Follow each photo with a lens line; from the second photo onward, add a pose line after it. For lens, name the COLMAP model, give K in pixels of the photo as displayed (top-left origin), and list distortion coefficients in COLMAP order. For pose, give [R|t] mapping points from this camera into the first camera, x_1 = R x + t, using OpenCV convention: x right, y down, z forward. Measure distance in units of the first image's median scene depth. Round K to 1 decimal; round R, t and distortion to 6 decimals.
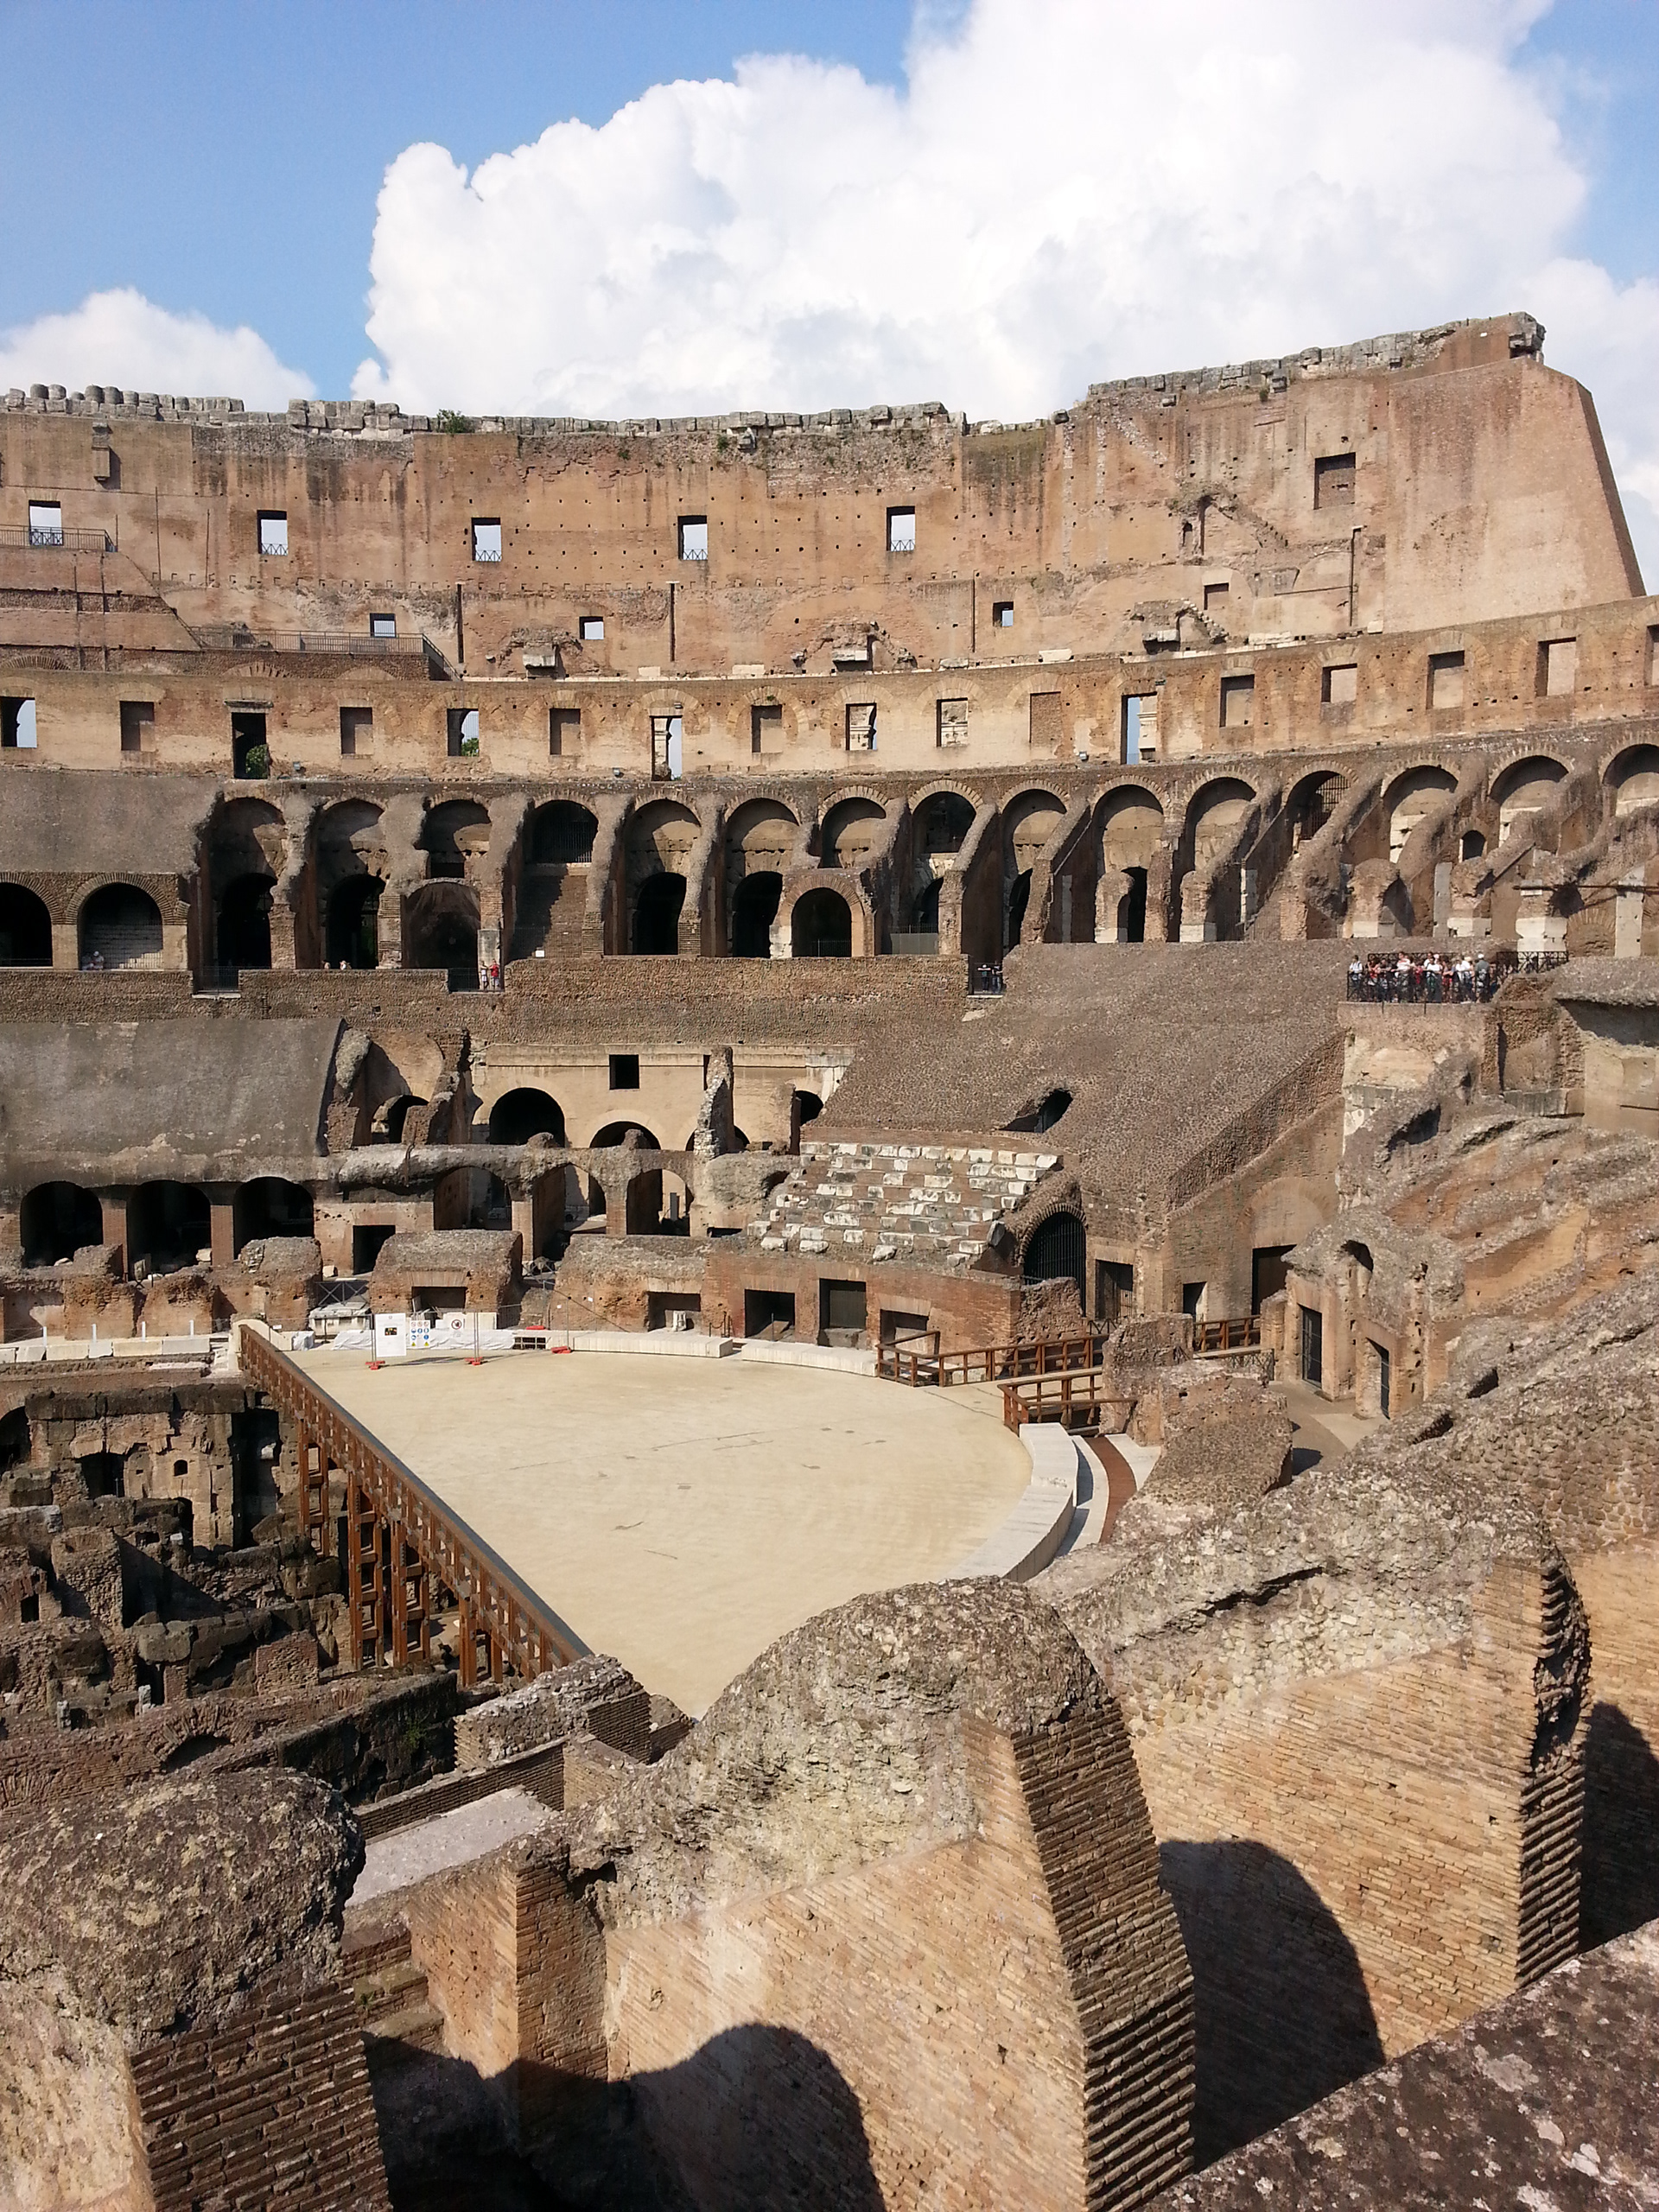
lens RADIAL K [[1779.7, 0, 849.3], [0, 1779.7, 1090.4], [0, 0, 1]] dist [0.110195, -0.220354]
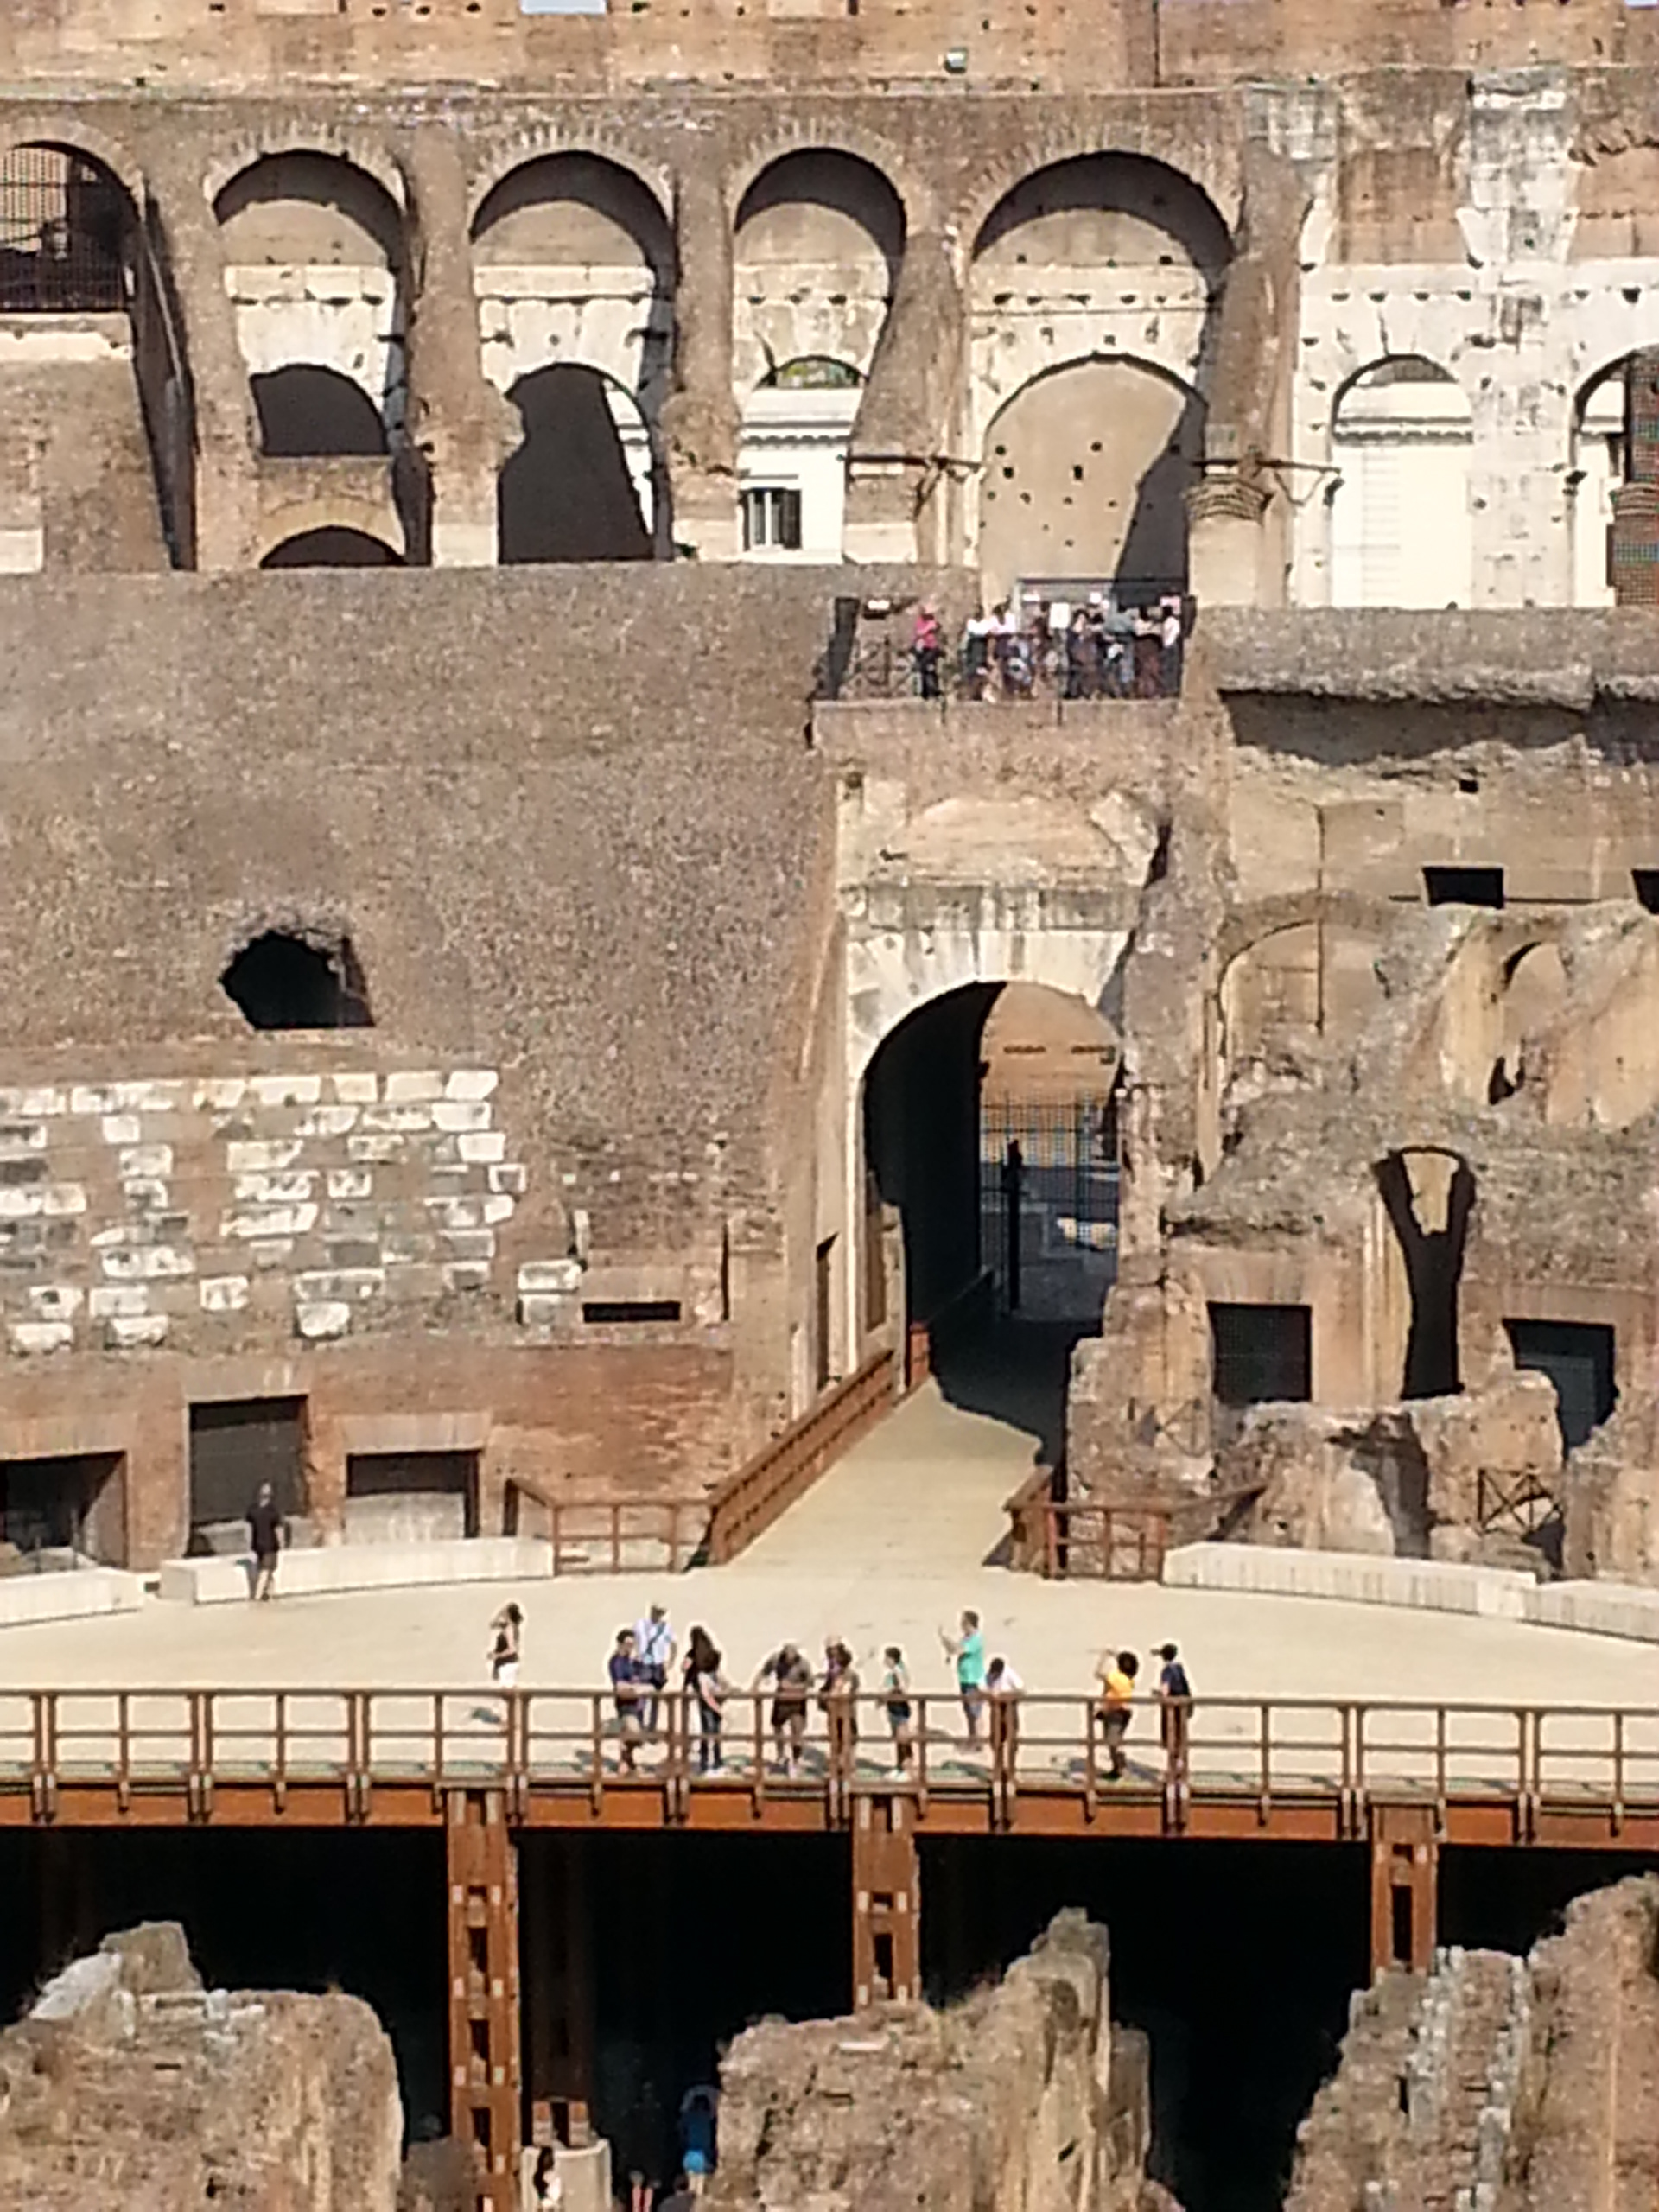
lens RADIAL K [[7148.7, 0, 677.6], [0, 7148.7, 1044.1], [0, 0, 1]] dist [0.019606, 1.261386]
pose [[0.590937, -0.046882, 0.805355, -0.894614], [0.060779, 0.998060, 0.013503, 0.007394], [-0.804425, 0.040970, 0.592640, -0.034822]]
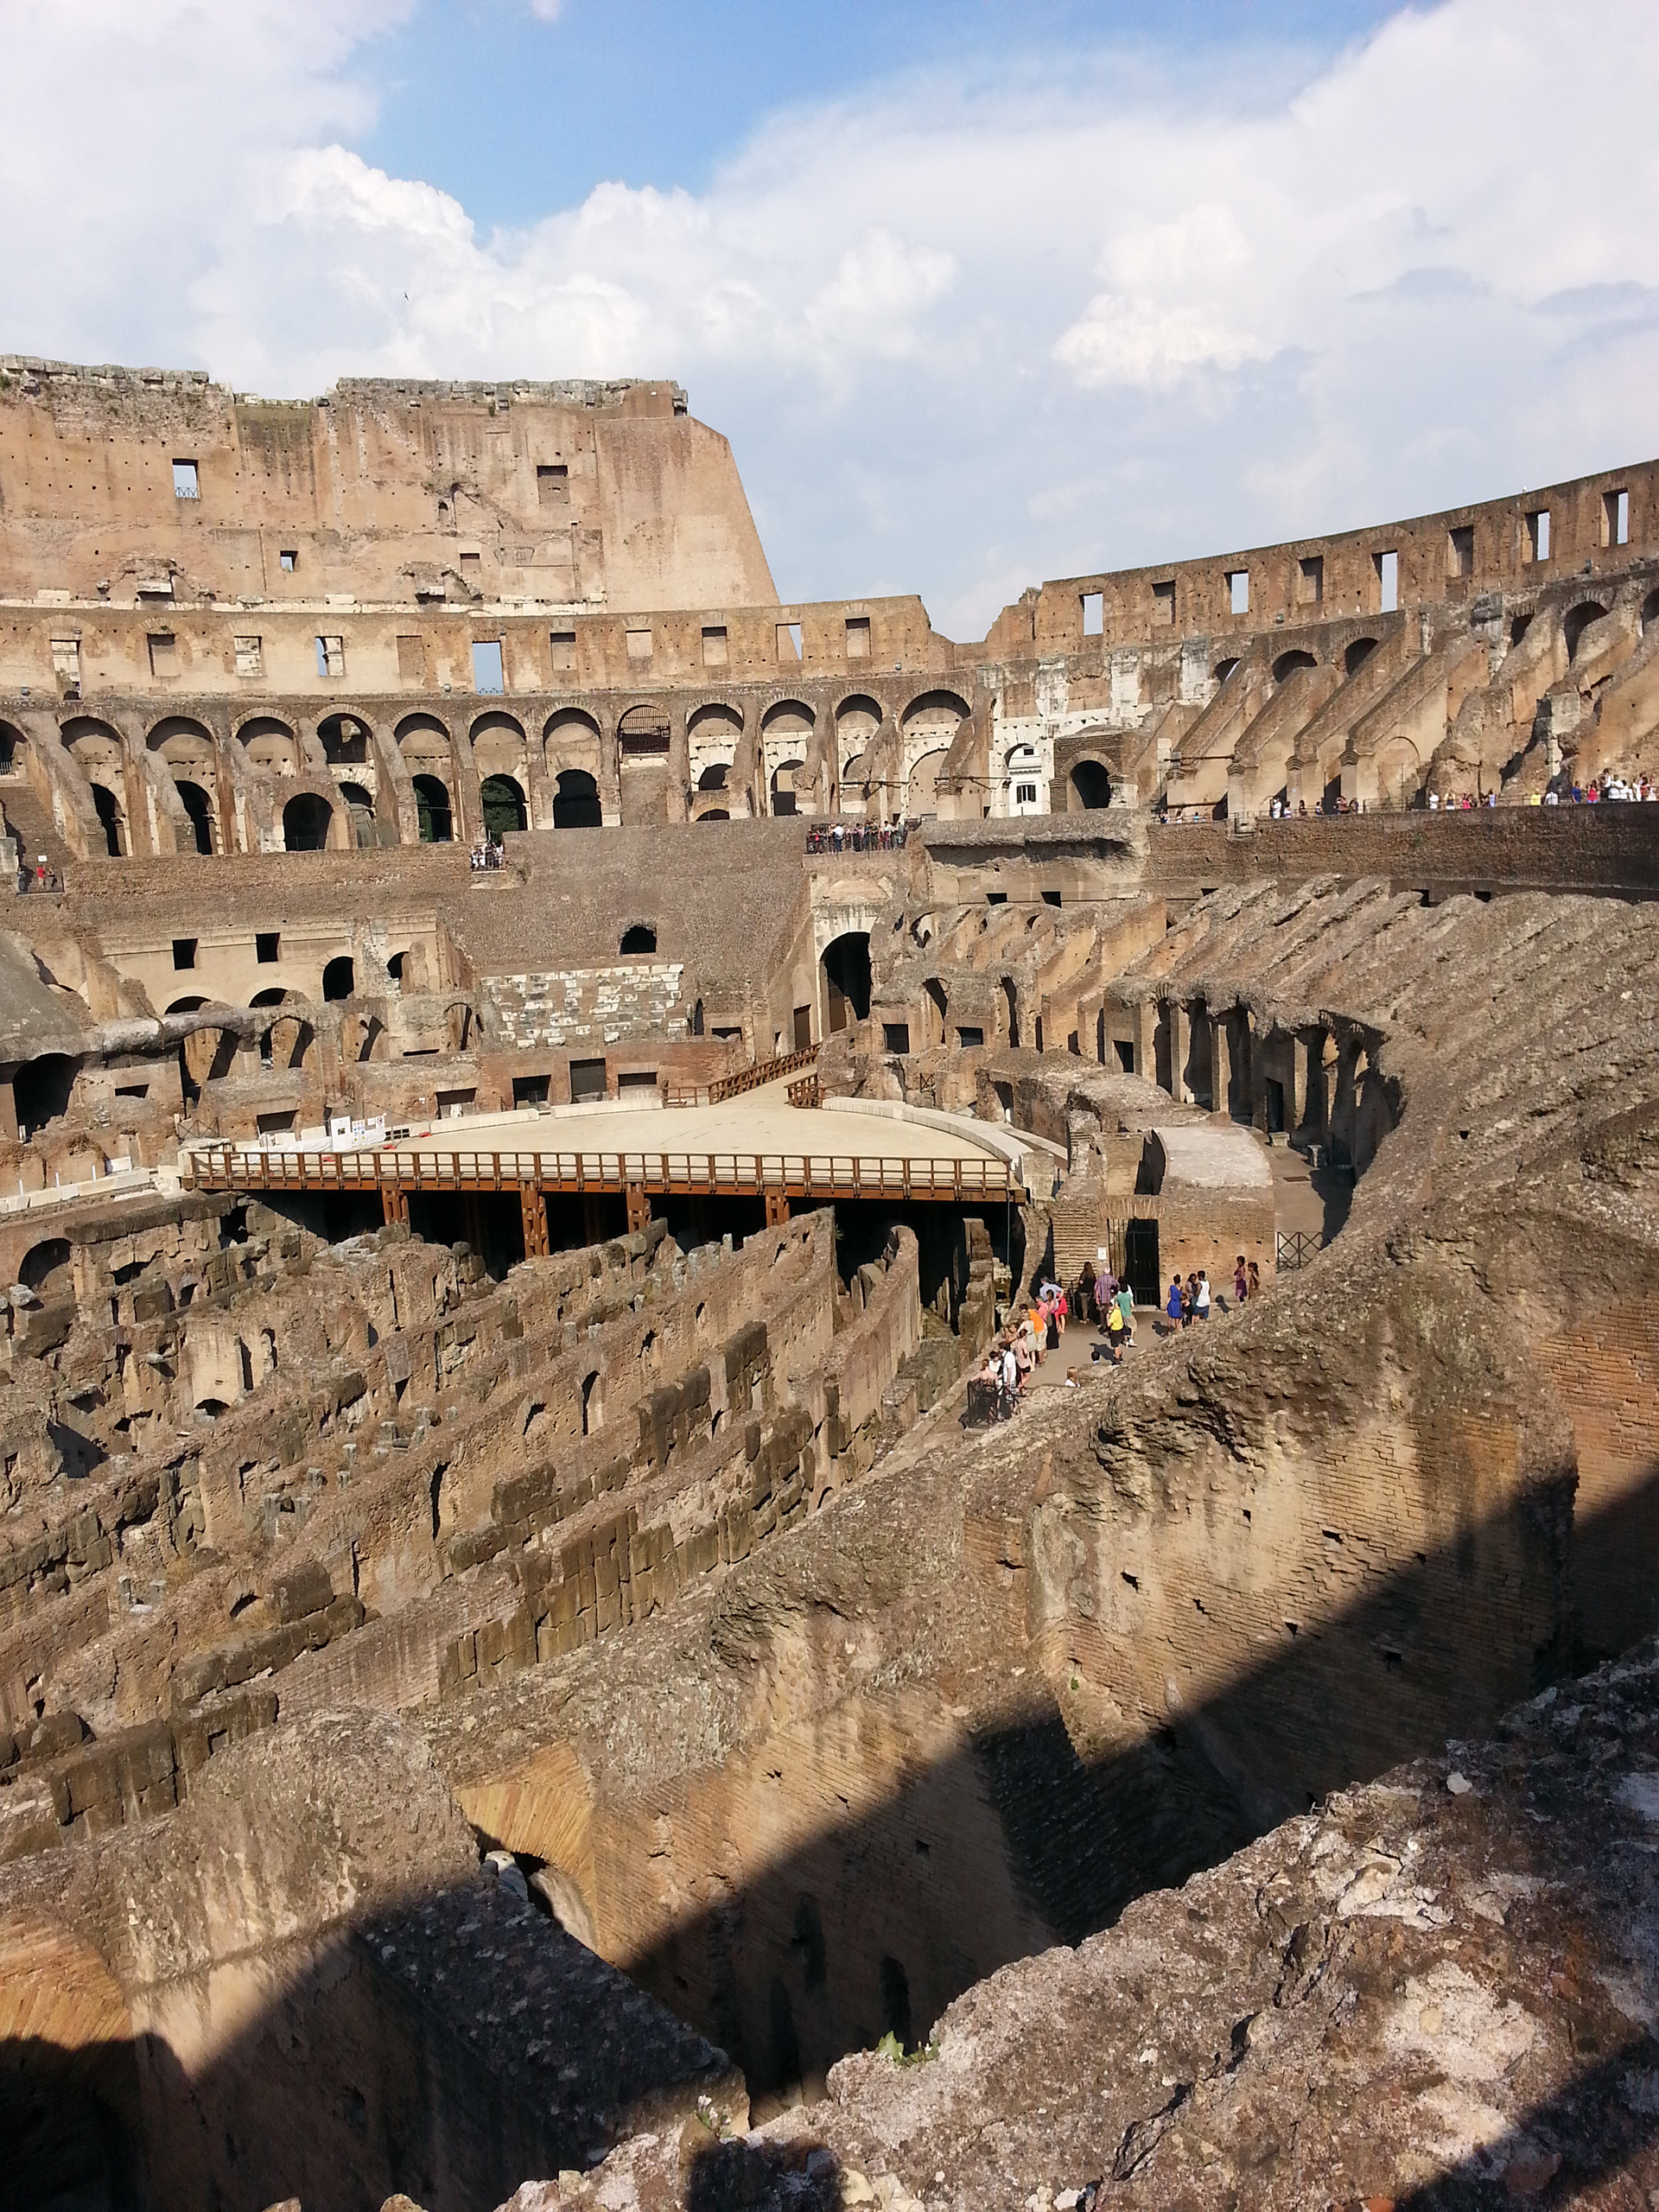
lens RADIAL K [[1779.7, 0, 849.3], [0, 1779.7, 1090.4], [0, 0, 1]] dist [0.110195, -0.220354]
pose [[0.729103, -0.133816, 0.671194, -0.593561], [0.100113, 0.991003, 0.088826, 0.016490], [-0.677042, 0.002432, 0.735940, -0.158903]]
